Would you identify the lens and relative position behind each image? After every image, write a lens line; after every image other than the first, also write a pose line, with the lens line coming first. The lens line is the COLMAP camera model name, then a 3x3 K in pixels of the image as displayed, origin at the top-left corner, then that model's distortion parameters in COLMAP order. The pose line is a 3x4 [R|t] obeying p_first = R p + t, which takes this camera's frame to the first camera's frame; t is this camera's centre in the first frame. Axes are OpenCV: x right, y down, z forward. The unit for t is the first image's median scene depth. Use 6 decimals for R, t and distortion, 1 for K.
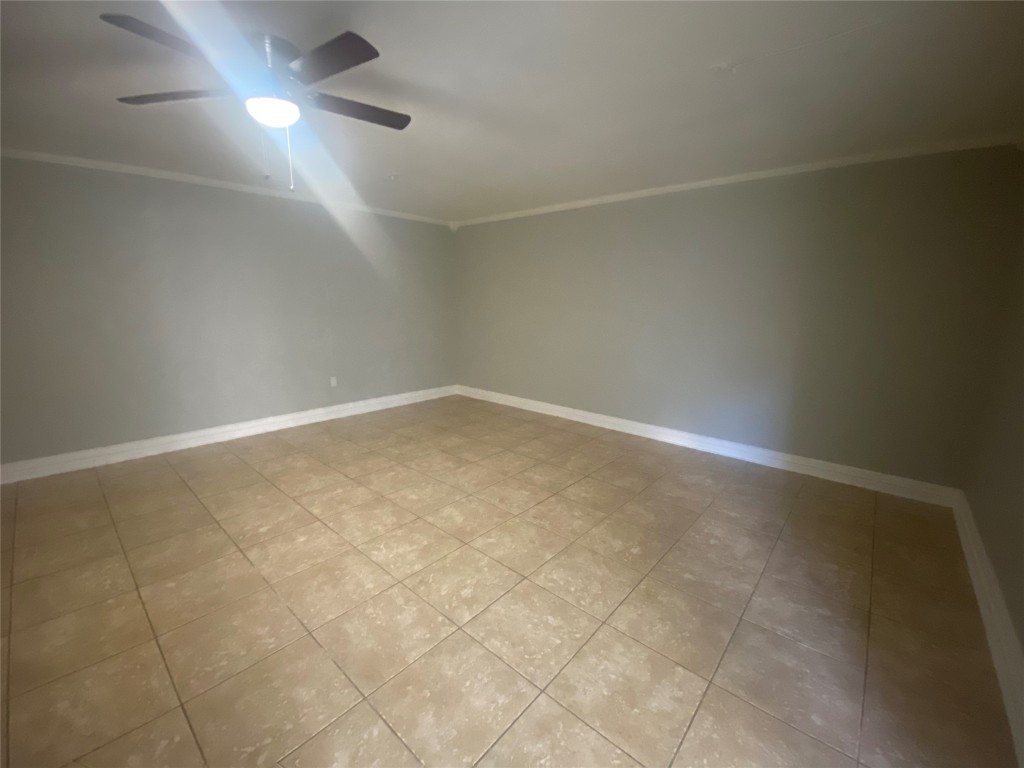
lens RADIAL K [[415.4, 0, 510.2], [0, 415.4, 388.7], [0, 0, 1]] dist [0.046671, -0.038171]
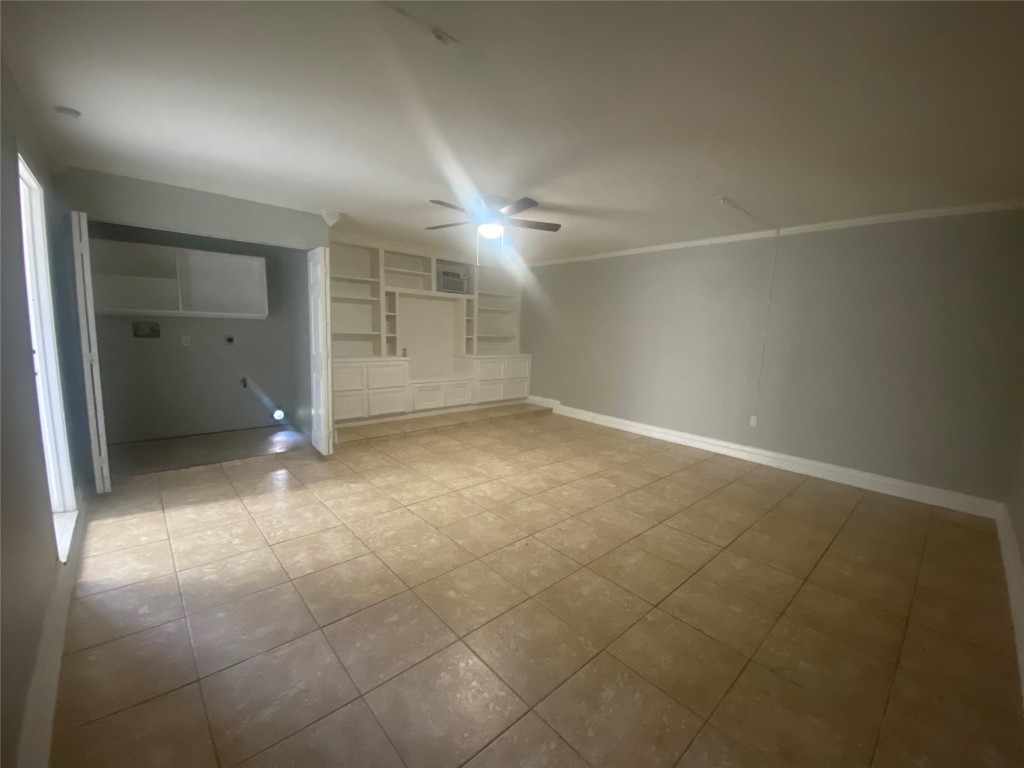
lens RADIAL K [[415.4, 0, 510.2], [0, 415.4, 388.7], [0, 0, 1]] dist [0.046671, -0.038171]
pose [[-0.107637, 0.133713, -0.985157, 1.081851], [-0.247385, 0.956145, 0.156805, -0.197939], [0.962920, 0.260591, -0.069838, 1.047766]]
